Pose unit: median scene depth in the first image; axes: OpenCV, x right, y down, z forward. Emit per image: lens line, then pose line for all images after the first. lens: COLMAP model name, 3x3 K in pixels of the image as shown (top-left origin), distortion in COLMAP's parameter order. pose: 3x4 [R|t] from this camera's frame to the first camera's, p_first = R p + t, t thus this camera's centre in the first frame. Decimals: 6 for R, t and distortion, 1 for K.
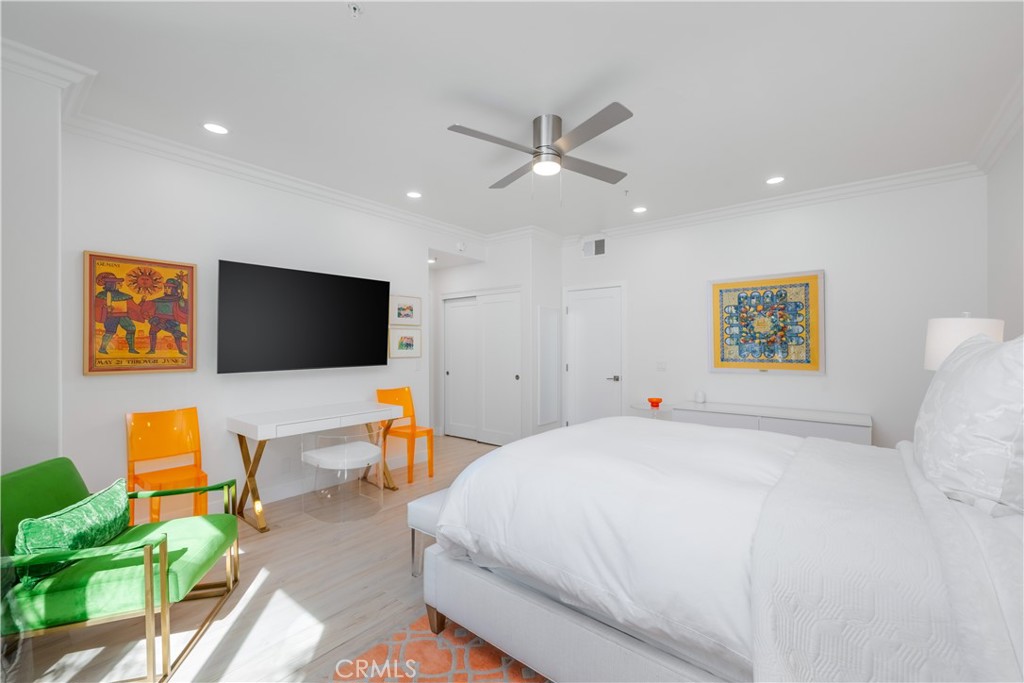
lens RADIAL K [[424.2, 0, 512.9], [0, 424.2, 341.9], [0, 0, 1]] dist [0.000592, -0.000077]
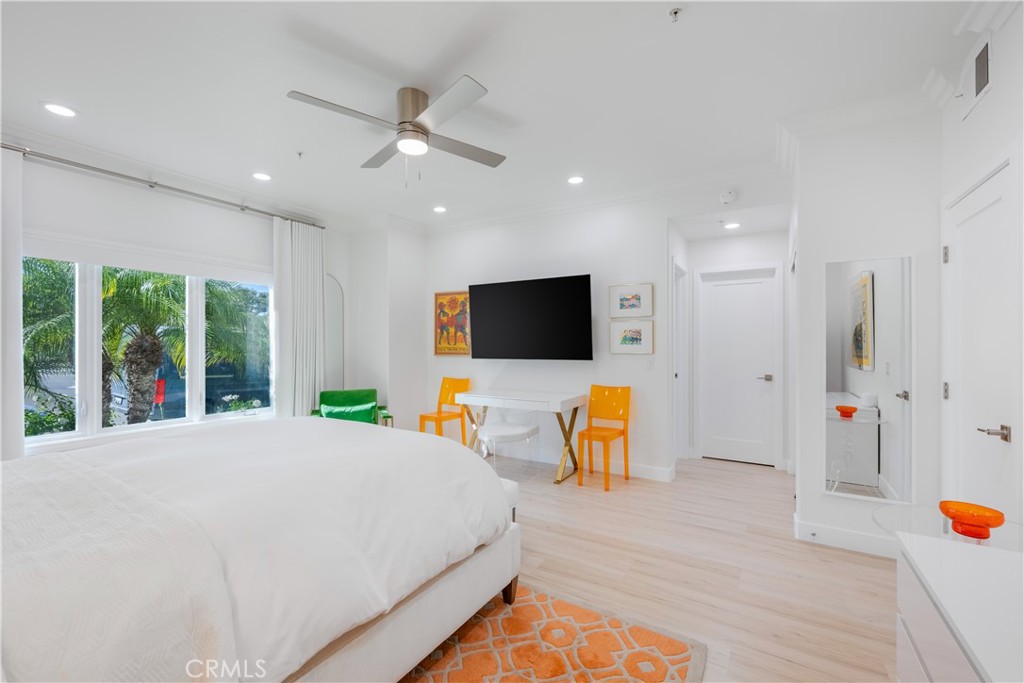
lens RADIAL K [[424.2, 0, 512.8], [0, 424.2, 343.8], [0, 0, 1]] dist [0.000592, -0.000077]
pose [[0.146066, 0.002912, -0.989271, 0.905371], [0.009053, 0.999950, 0.004280, 0.016453], [0.989233, -0.009581, 0.146032, 0.963364]]
